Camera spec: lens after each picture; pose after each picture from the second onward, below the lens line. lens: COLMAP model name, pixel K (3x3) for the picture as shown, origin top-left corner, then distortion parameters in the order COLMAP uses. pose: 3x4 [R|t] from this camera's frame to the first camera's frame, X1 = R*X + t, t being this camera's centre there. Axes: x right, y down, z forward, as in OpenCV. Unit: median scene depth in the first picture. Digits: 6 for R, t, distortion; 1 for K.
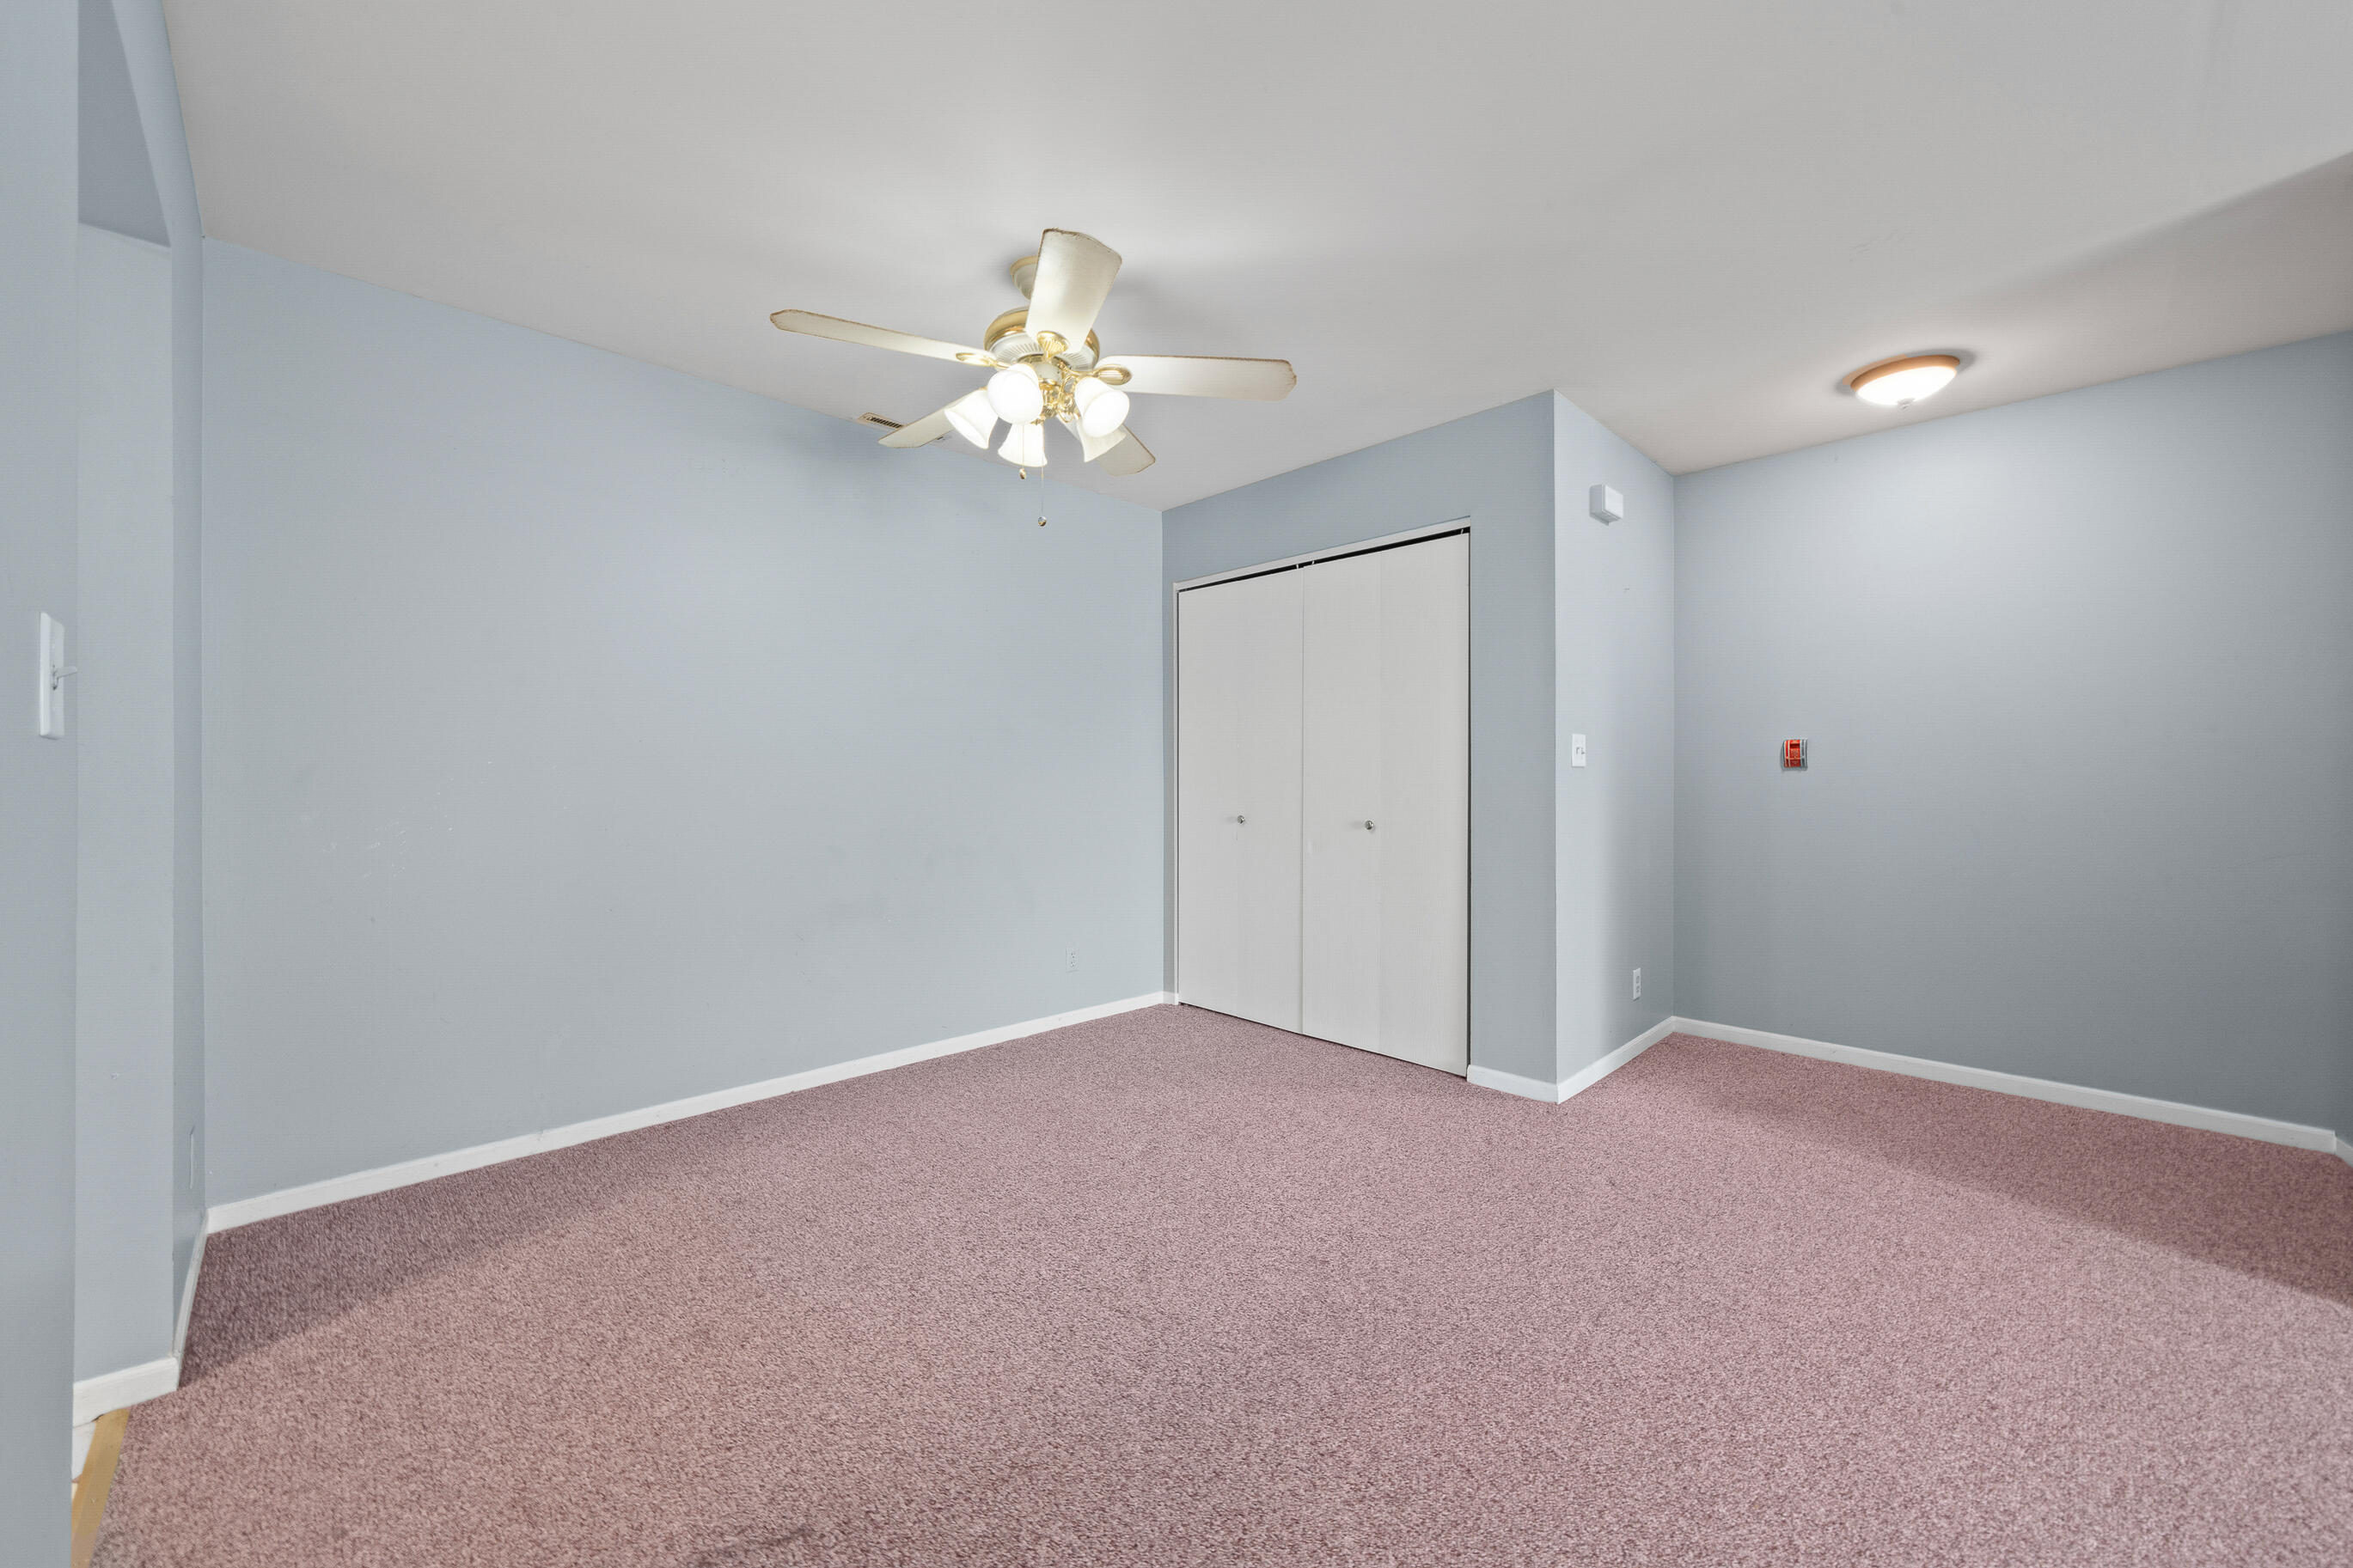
lens RADIAL K [[891.2, 0, 1172.1], [0, 891.2, 779.7], [0, 0, 1]] dist [-0.004777, 0.000520]
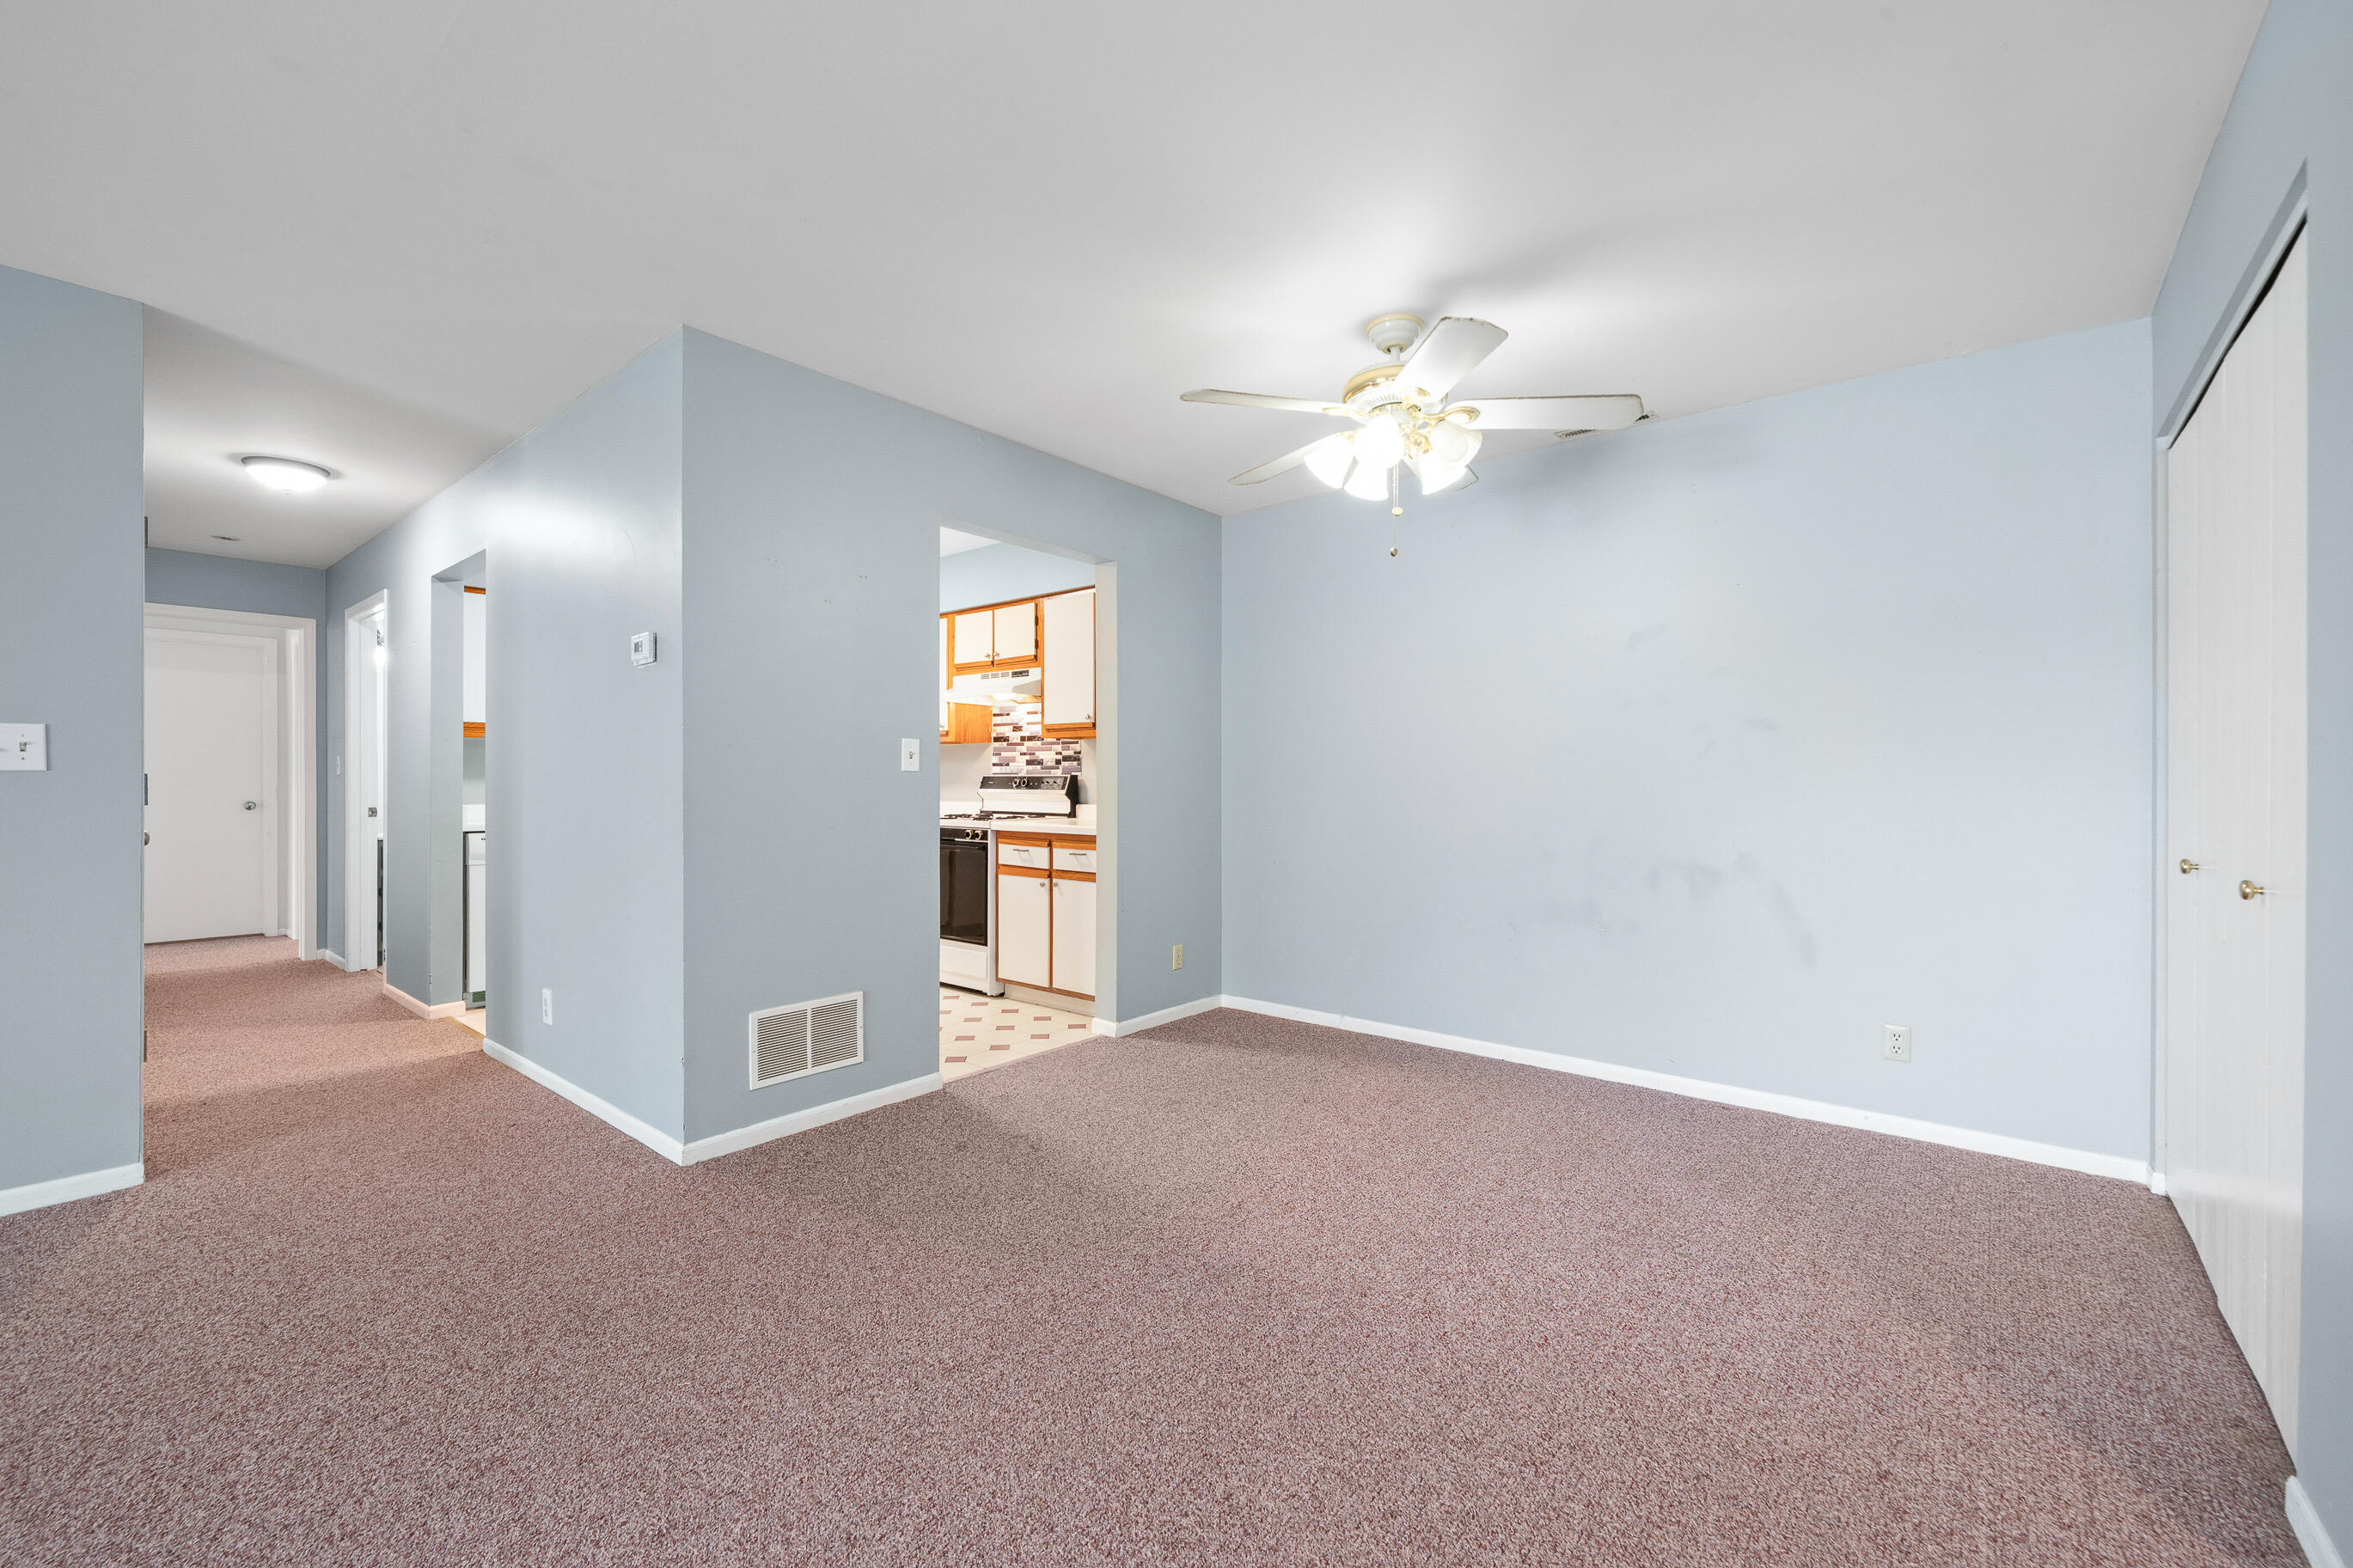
lens RADIAL K [[970.7, 0, 1158.4], [0, 970.7, 783.8], [0, 0, 1]] dist [-0.000102, 0.000167]
pose [[0.087808, 0.000872, -0.996137, 0.802101], [-0.005014, 0.999987, 0.000433, -0.001237], [0.996125, 0.004956, 0.087811, 0.467333]]
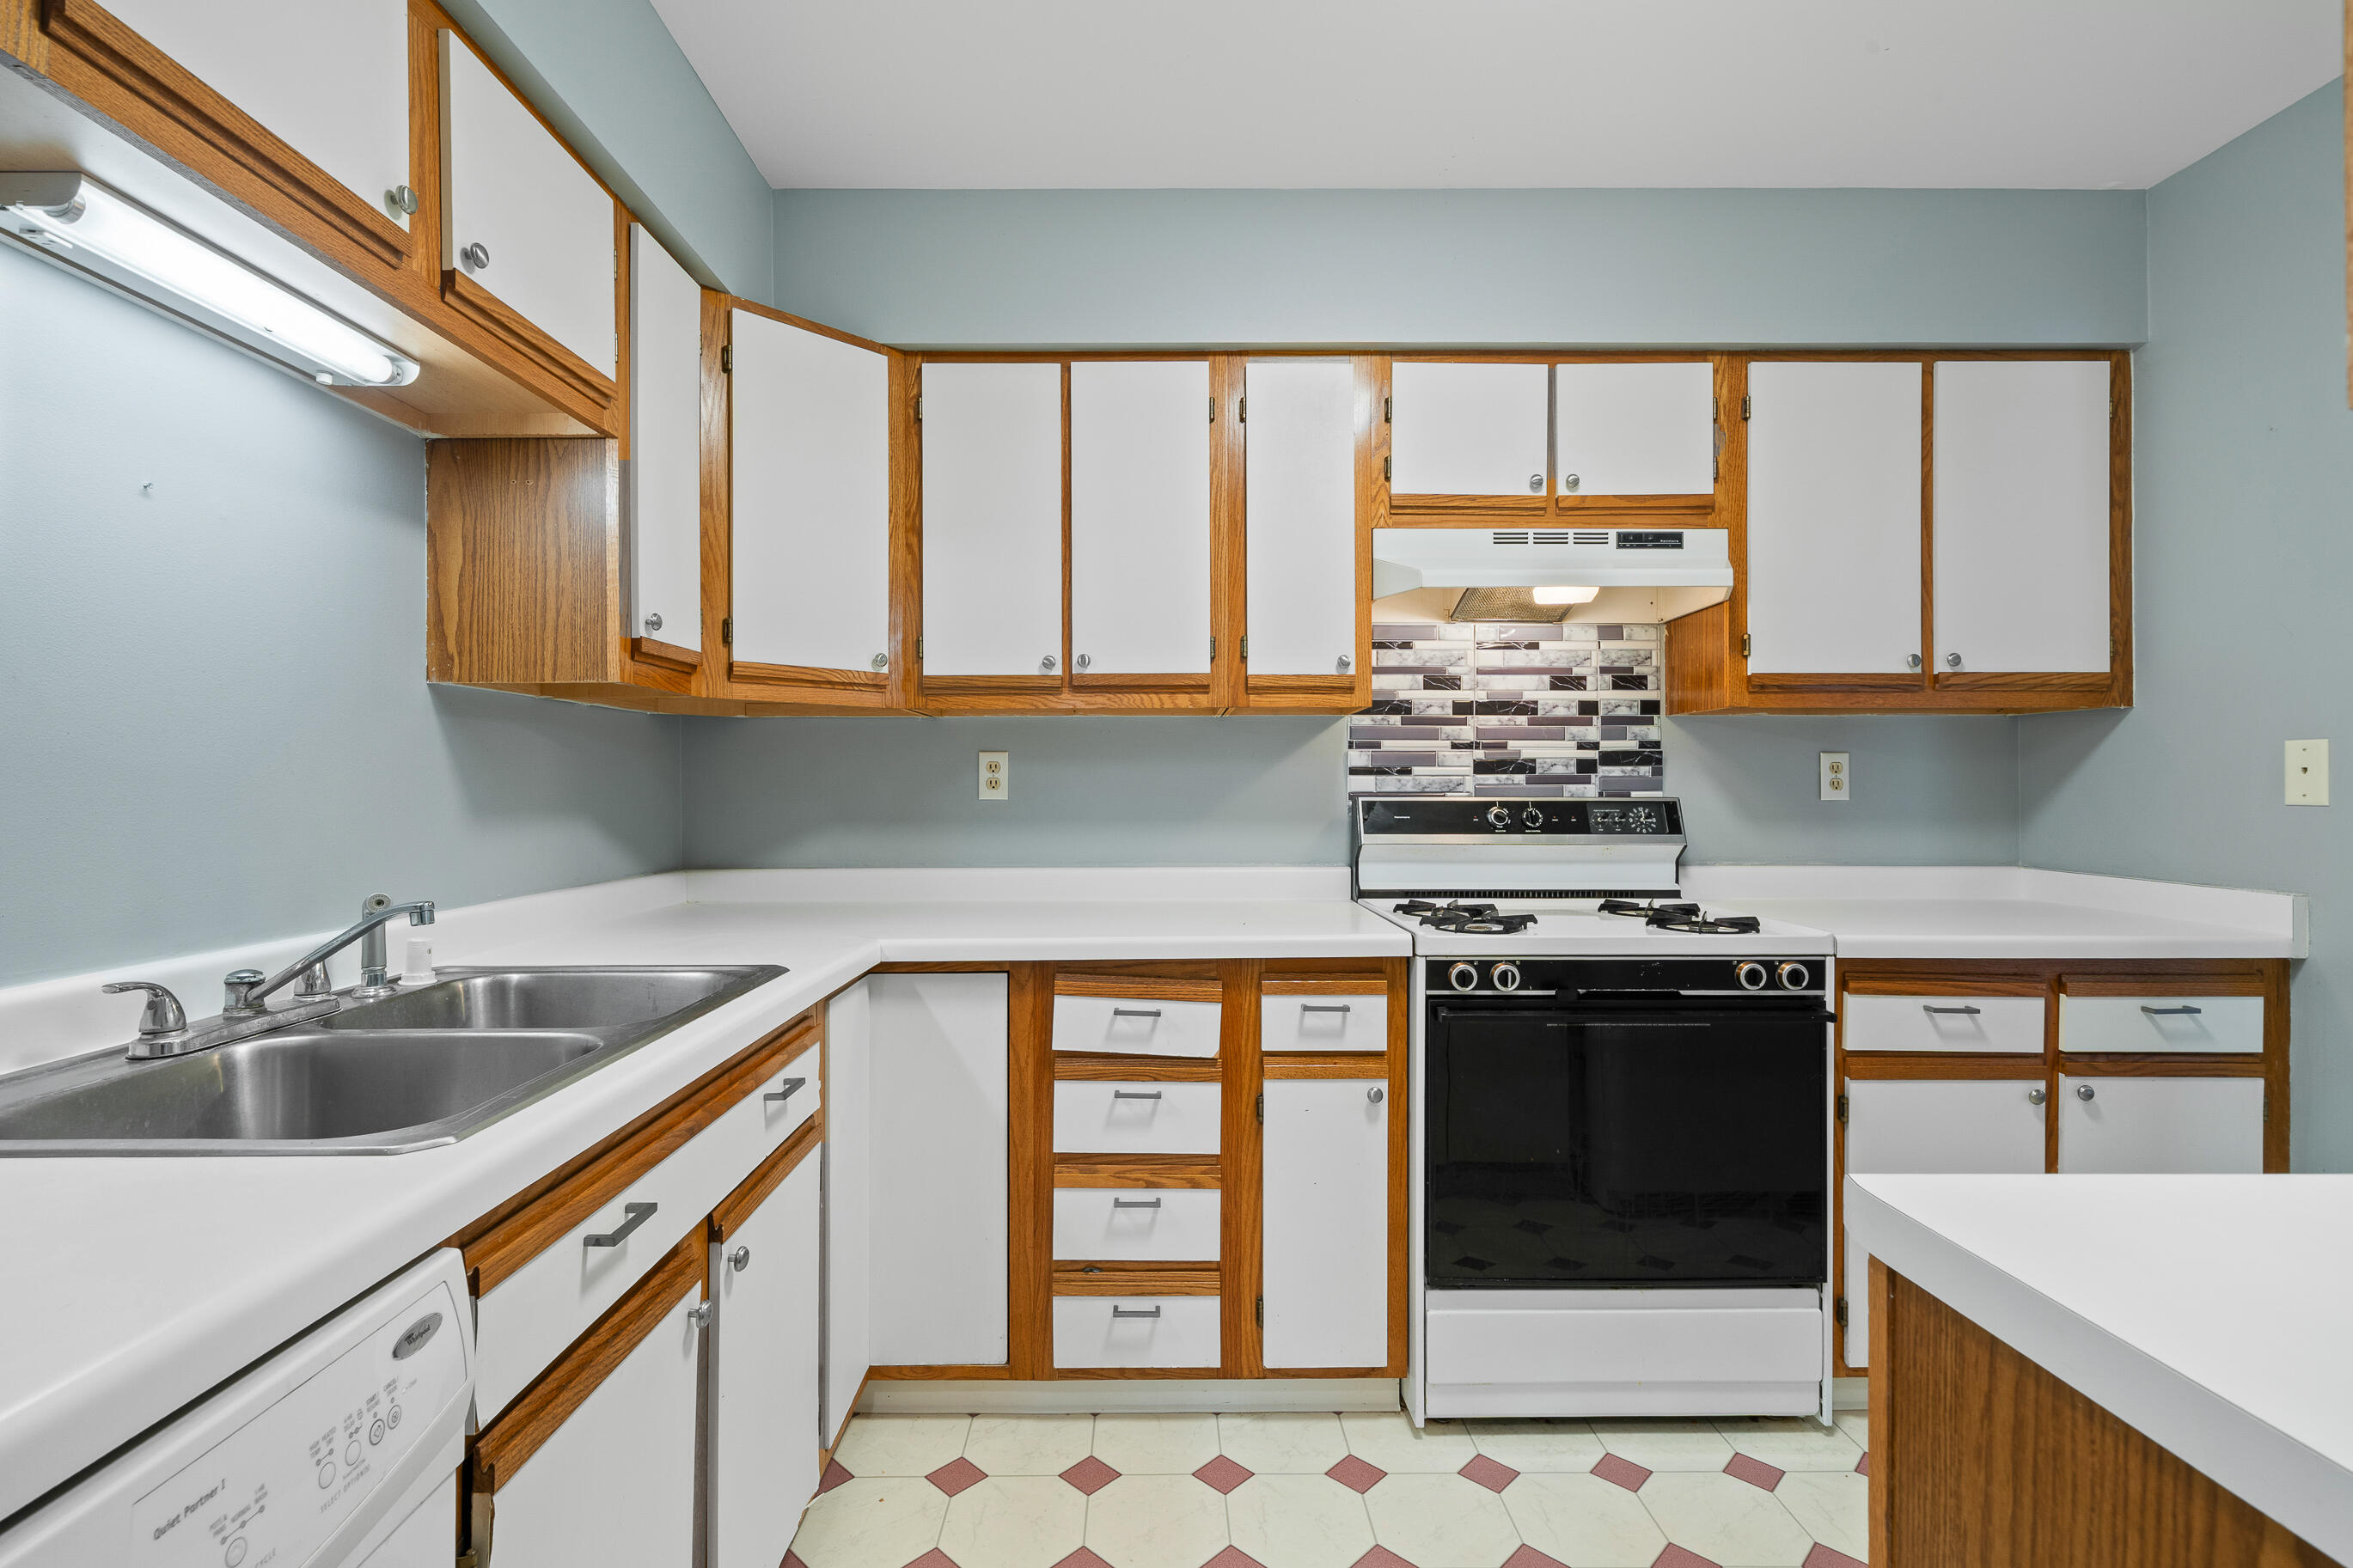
lens RADIAL K [[1071.4, 0, 1176.5], [0, 1071.4, 784.0], [0, 0, 1]] dist [0.003996, 0.000111]
pose [[0.721524, 0.000657, -0.692389, -0.694938], [0.000218, 0.999999, 0.001176, -0.027886], [0.692389, -0.001000, 0.721524, -0.409719]]
